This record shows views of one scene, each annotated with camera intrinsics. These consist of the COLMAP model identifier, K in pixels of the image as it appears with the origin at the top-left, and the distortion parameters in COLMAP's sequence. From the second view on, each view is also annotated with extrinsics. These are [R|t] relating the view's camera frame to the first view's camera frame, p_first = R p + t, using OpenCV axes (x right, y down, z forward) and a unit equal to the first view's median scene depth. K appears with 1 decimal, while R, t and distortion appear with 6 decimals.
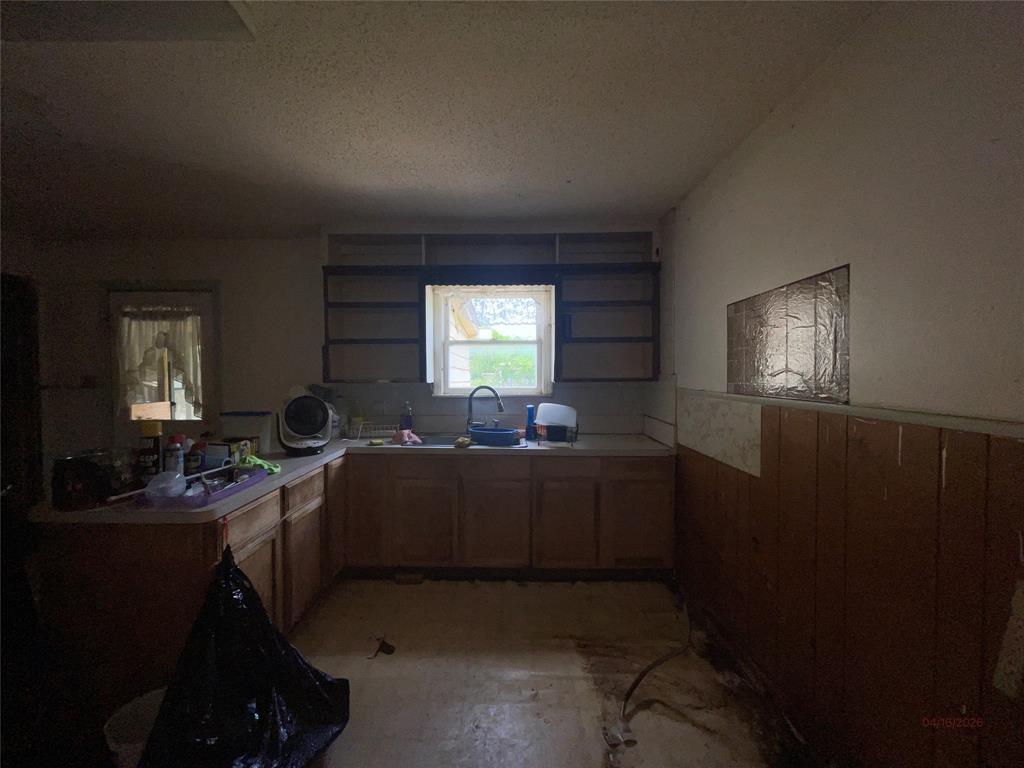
lens RADIAL K [[415.6, 0, 509.5], [0, 415.6, 381.8], [0, 0, 1]] dist [0.000608, -0.000377]
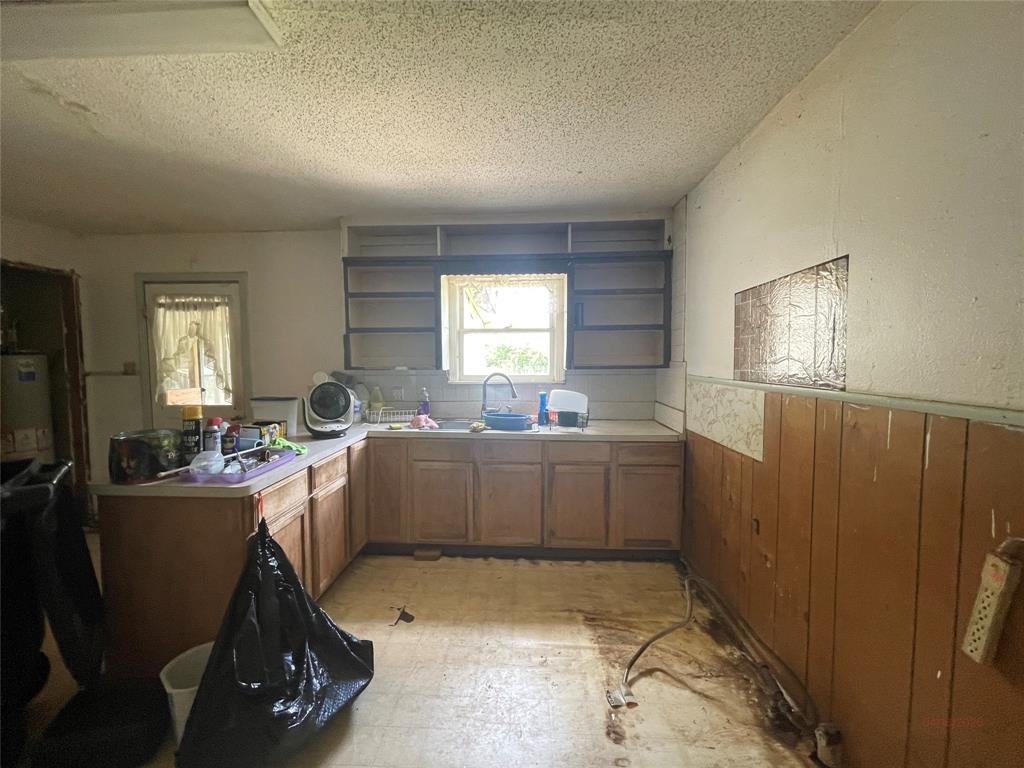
lens RADIAL K [[415.6, 0, 509.5], [0, 415.6, 381.8], [0, 0, 1]] dist [0.000608, -0.000377]
pose [[0.999223, 0.000744, -0.039402, 0.012271], [0.000498, 0.999504, 0.031494, -0.000948], [0.039405, -0.031489, 0.998727, -0.044494]]
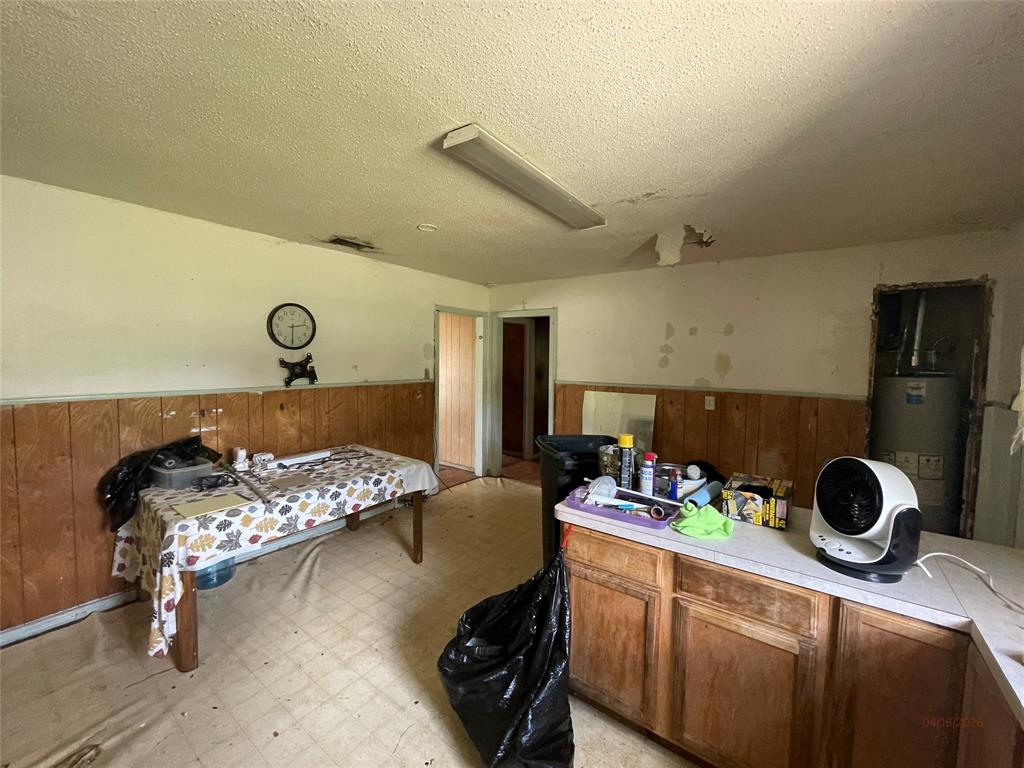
lens RADIAL K [[415.6, 0, 509.5], [0, 415.6, 381.8], [0, 0, 1]] dist [0.000608, -0.000377]
pose [[-0.582846, 0.043942, -0.811394, 0.225756], [-0.030932, 0.996613, 0.076192, -0.104747], [0.811994, 0.069506, -0.579513, 1.087995]]
